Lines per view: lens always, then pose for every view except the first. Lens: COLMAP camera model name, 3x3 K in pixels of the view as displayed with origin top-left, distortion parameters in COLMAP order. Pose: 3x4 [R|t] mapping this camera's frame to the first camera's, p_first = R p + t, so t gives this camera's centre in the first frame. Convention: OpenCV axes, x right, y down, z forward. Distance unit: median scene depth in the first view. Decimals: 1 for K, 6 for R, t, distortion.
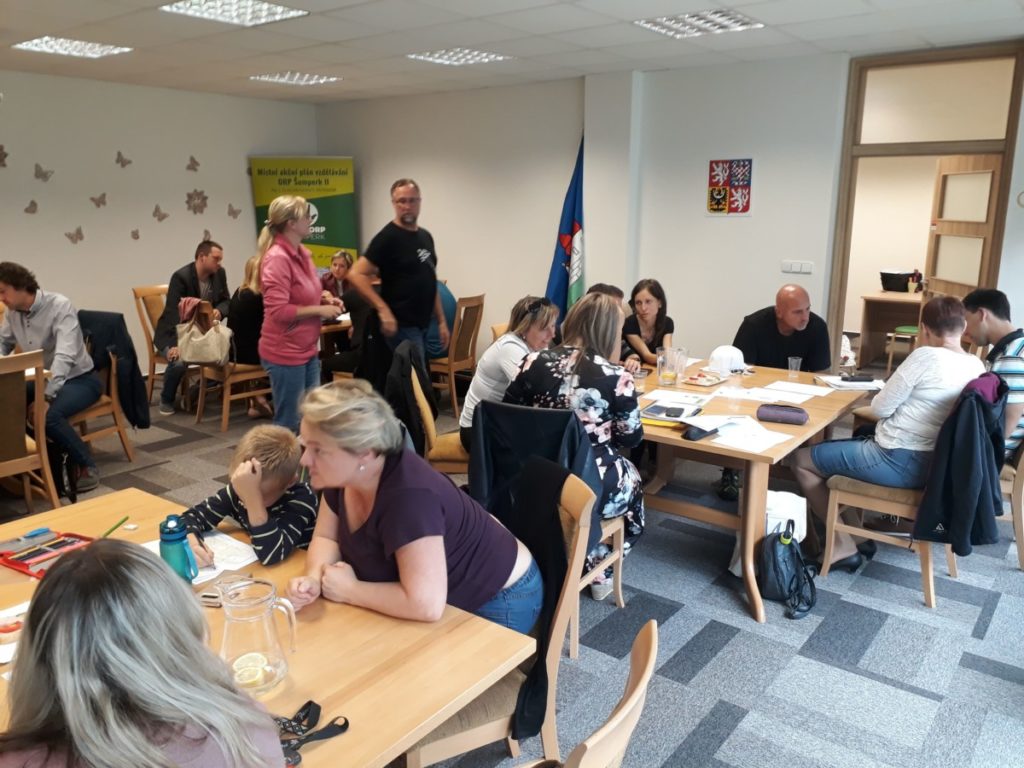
lens RADIAL K [[812.6, 0, 512.0], [0, 812.6, 384.0], [0, 0, 1]] dist [0.044639, -0.060998]
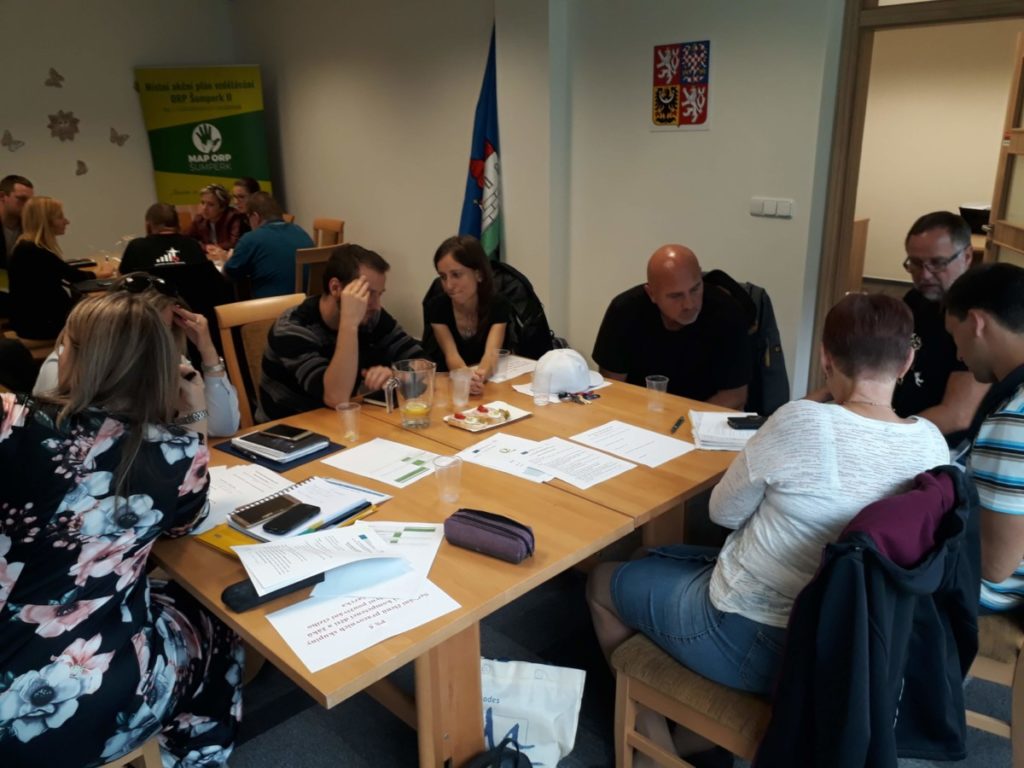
lens RADIAL K [[822.7, 0, 512.0], [0, 822.7, 384.0], [0, 0, 1]] dist [0.000375, 0.001065]
pose [[0.989015, 0.025732, -0.145561, 0.239937], [-0.013121, 0.996127, 0.086945, -0.055904], [0.147235, -0.084080, 0.985521, 0.302595]]
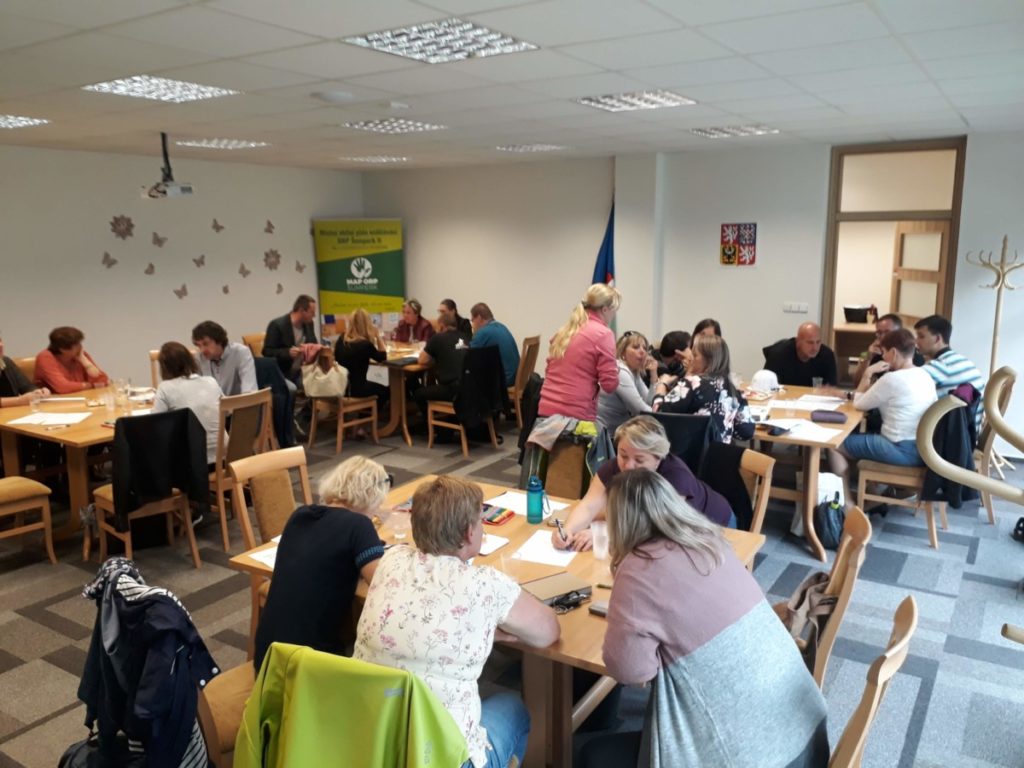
lens RADIAL K [[812.1, 0, 516.8], [0, 812.1, 383.2], [0, 0, 1]] dist [0.082888, -0.154605]
pose [[0.996003, -0.028628, 0.084607, -0.188695], [0.032196, 0.998636, -0.041113, 0.011597], [-0.083314, 0.043673, 0.995566, -0.216938]]
